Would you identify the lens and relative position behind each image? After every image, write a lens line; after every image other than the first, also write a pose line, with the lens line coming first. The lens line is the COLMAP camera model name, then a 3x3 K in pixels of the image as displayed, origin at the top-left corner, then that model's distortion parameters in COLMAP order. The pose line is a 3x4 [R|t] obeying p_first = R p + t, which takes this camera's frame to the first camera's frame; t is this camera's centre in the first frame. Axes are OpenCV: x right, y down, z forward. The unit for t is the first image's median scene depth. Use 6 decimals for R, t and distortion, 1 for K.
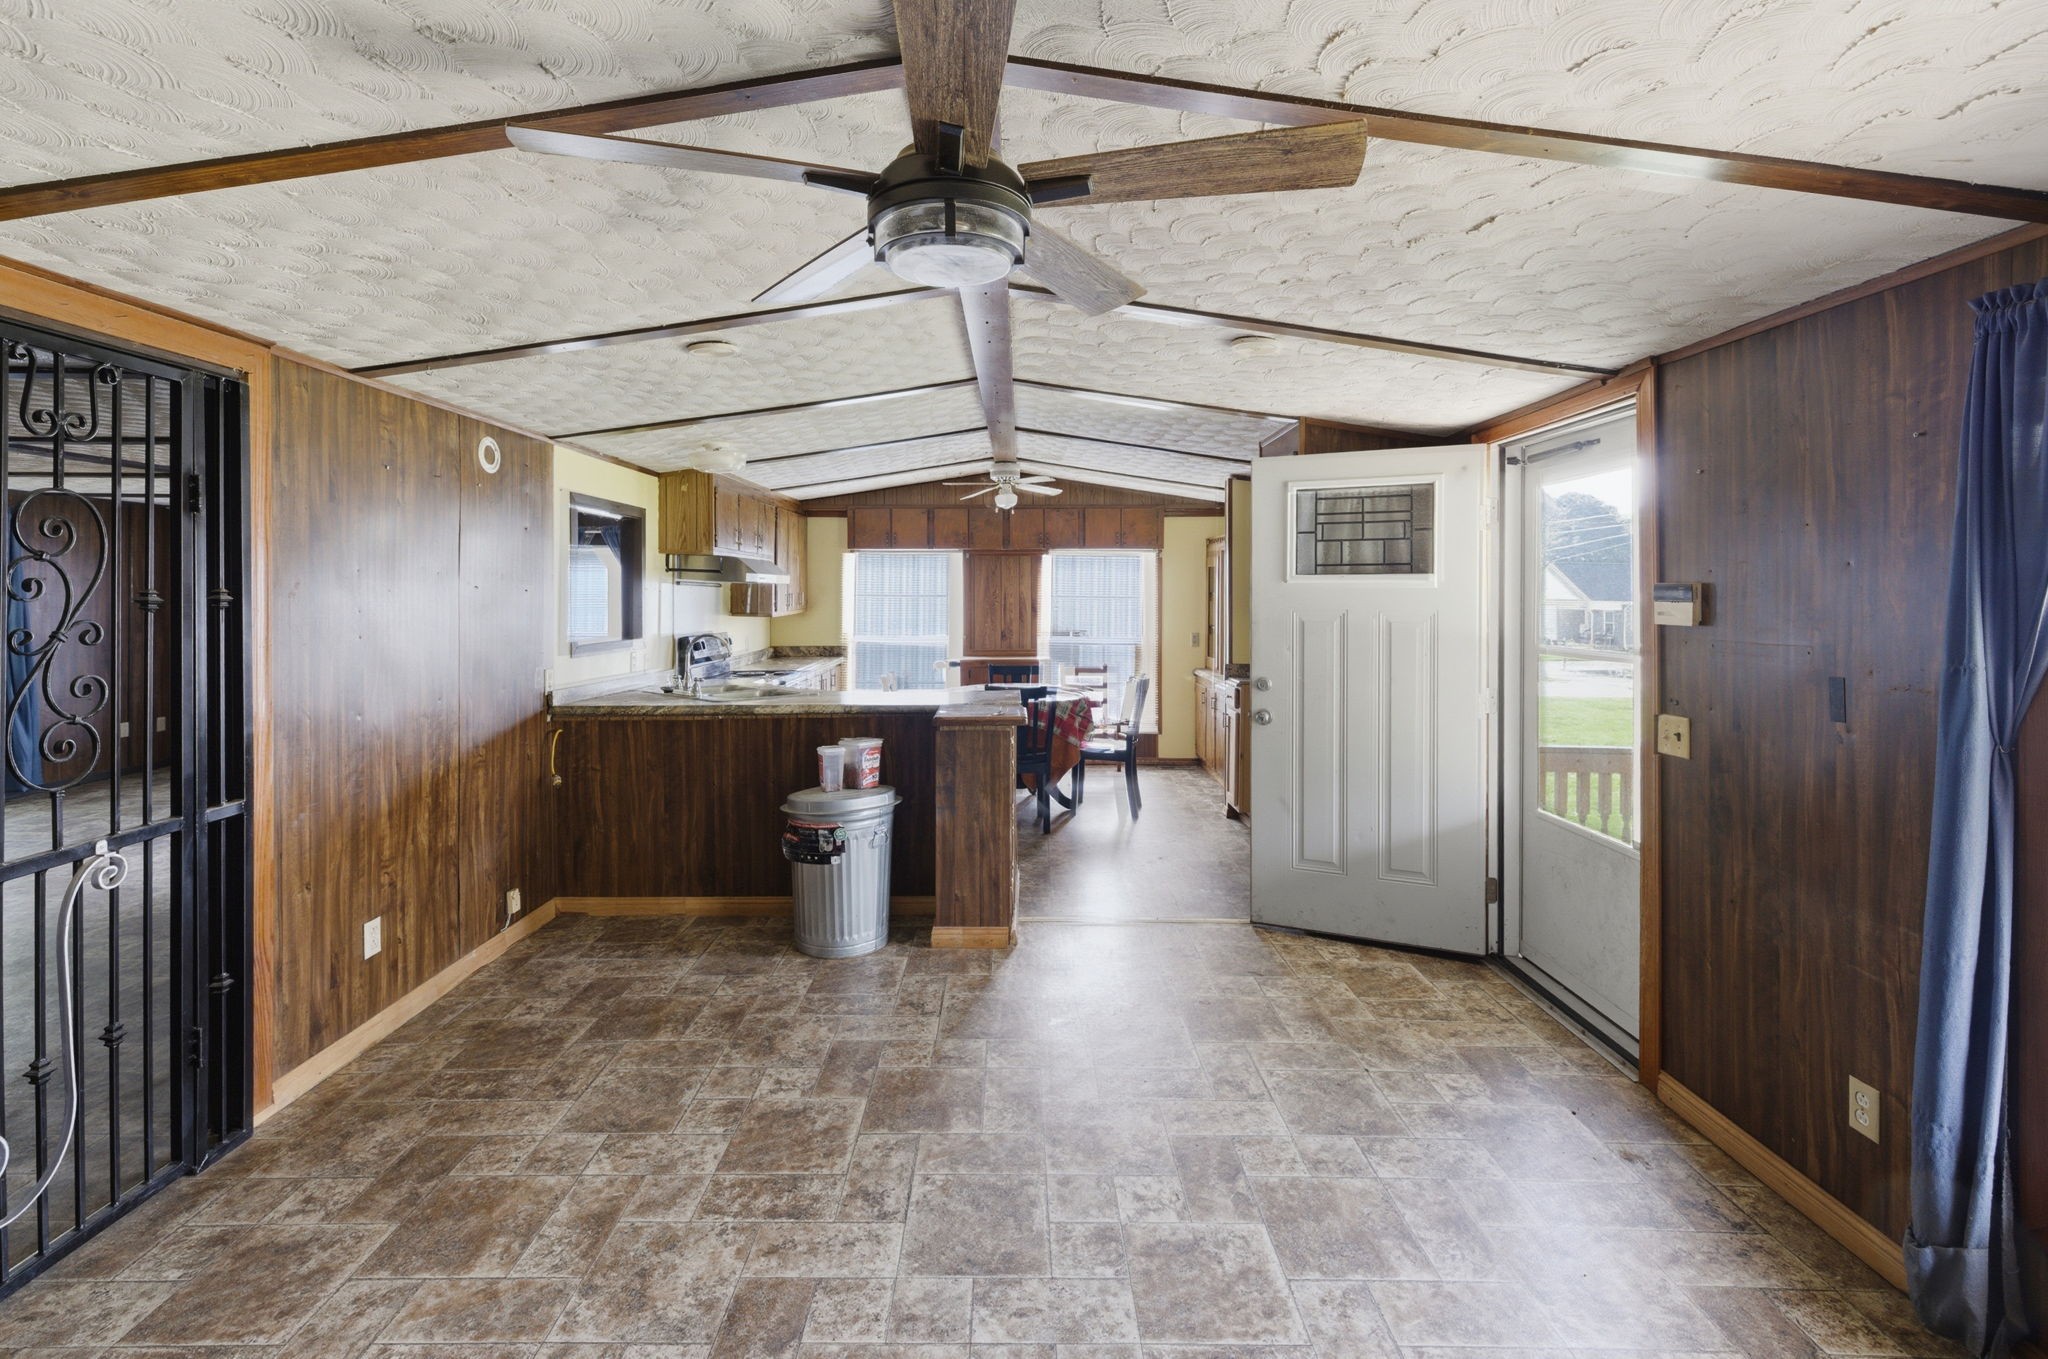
lens RADIAL K [[909.6, 0, 1014.6], [0, 909.6, 591.0], [0, 0, 1]] dist [0.008343, -0.001183]
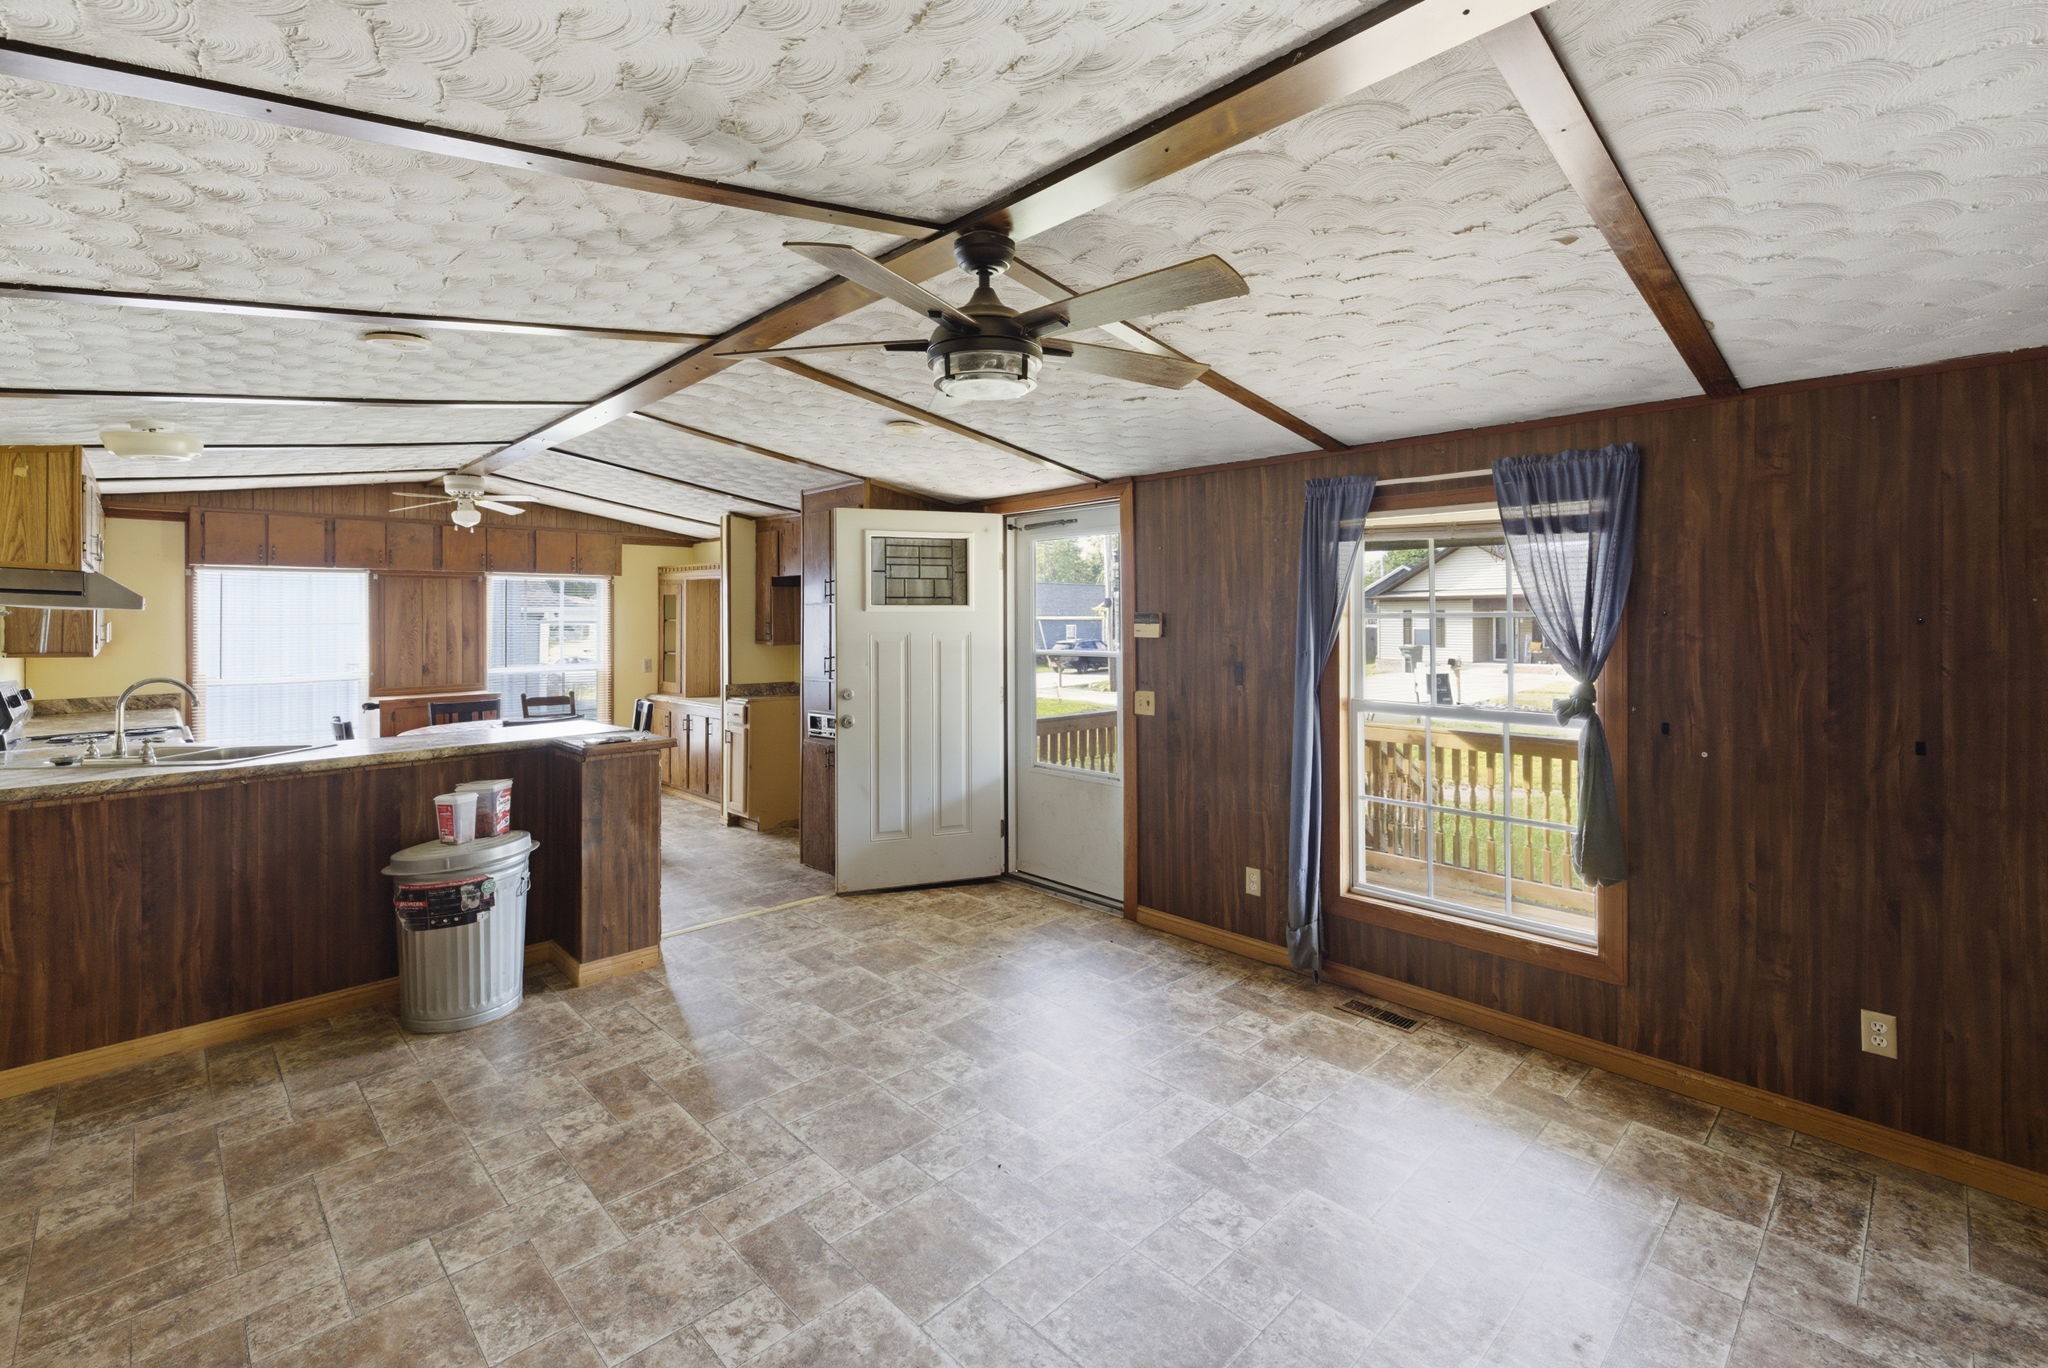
lens RADIAL K [[887.6, 0, 1014.8], [0, 887.6, 606.5], [0, 0, 1]] dist [0.002274, -0.000145]
pose [[0.719559, 0.005488, 0.694410, -0.419390], [0.002964, 0.999935, -0.010975, -0.001864], [-0.694425, 0.009956, 0.719496, -0.009317]]
